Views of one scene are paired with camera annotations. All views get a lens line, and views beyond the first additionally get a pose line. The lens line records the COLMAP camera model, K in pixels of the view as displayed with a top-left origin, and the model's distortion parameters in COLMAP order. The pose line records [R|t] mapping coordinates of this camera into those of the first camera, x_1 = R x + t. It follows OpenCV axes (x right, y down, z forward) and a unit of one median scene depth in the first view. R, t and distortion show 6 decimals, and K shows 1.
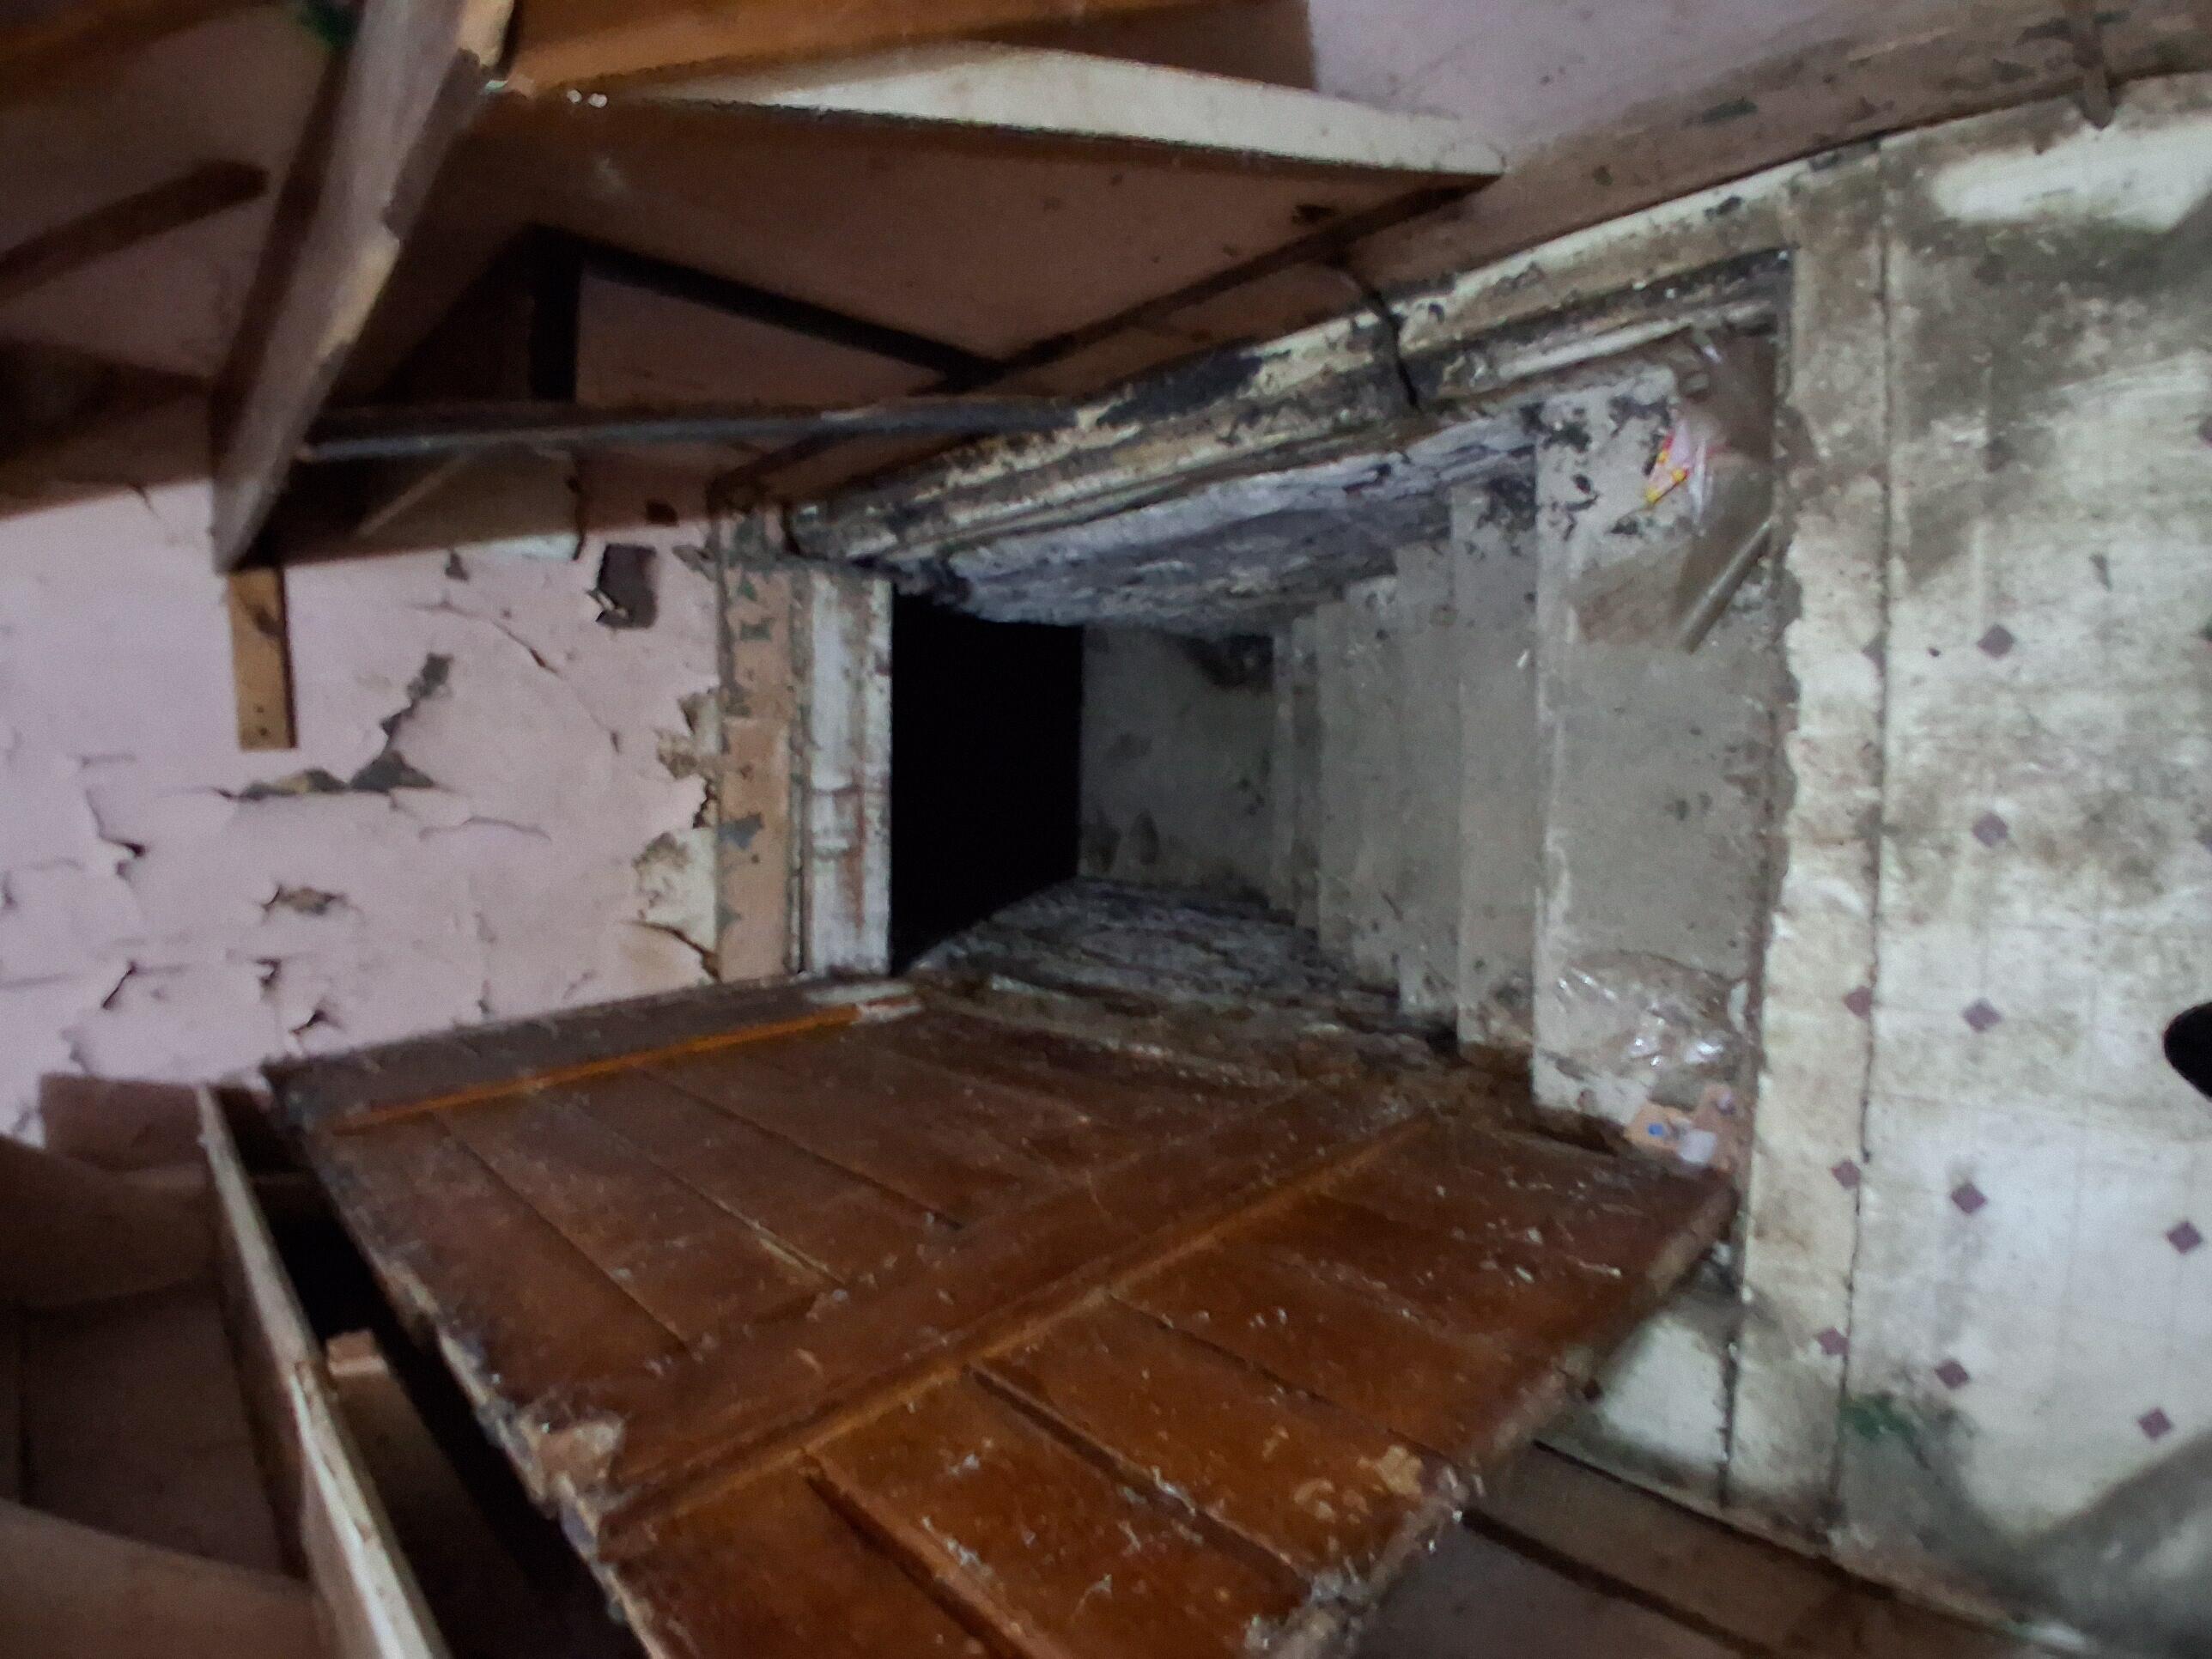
lens RADIAL K [[1103.2, 0, 1101.5], [0, 1103.2, 823.4], [0, 0, 1]] dist [0.011348, -0.054892]
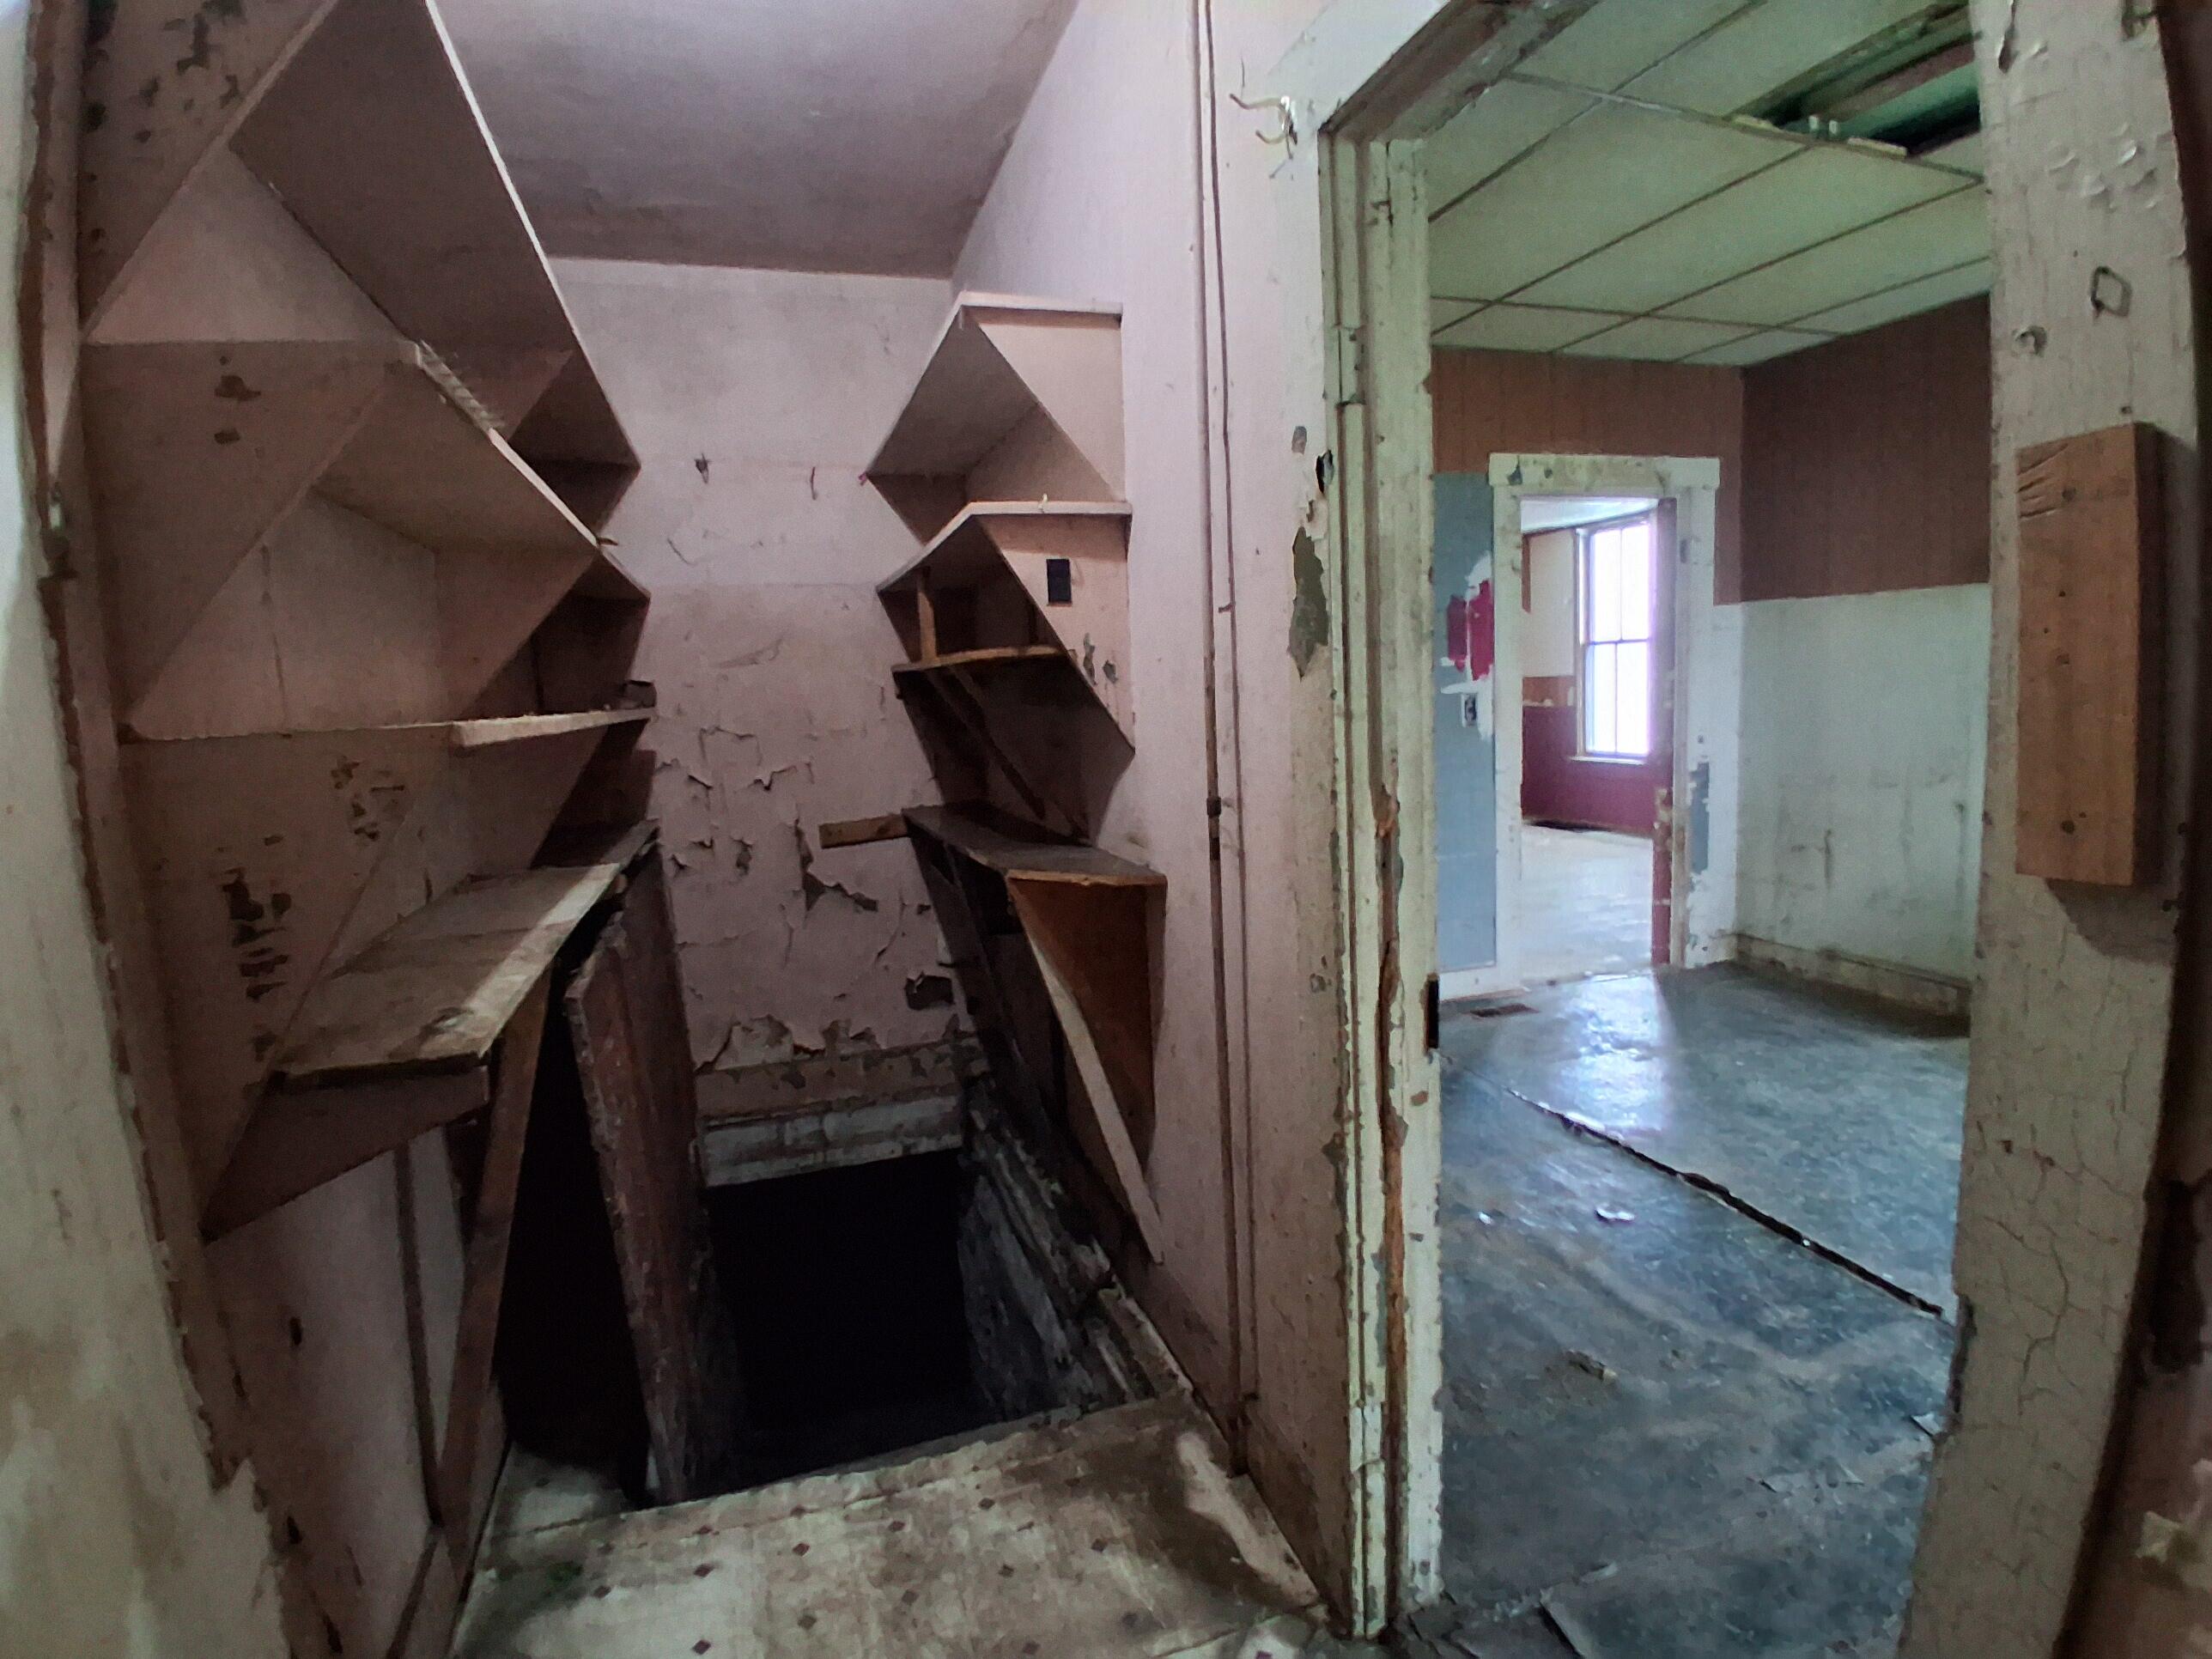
lens RADIAL K [[1103.2, 0, 1101.5], [0, 1103.2, 823.4], [0, 0, 1]] dist [0.011348, -0.054892]
pose [[0.247838, 0.793149, -0.556320, 0.504940], [-0.941295, 0.061279, -0.331976, 0.122171], [-0.229215, 0.605938, 0.761774, -0.723174]]
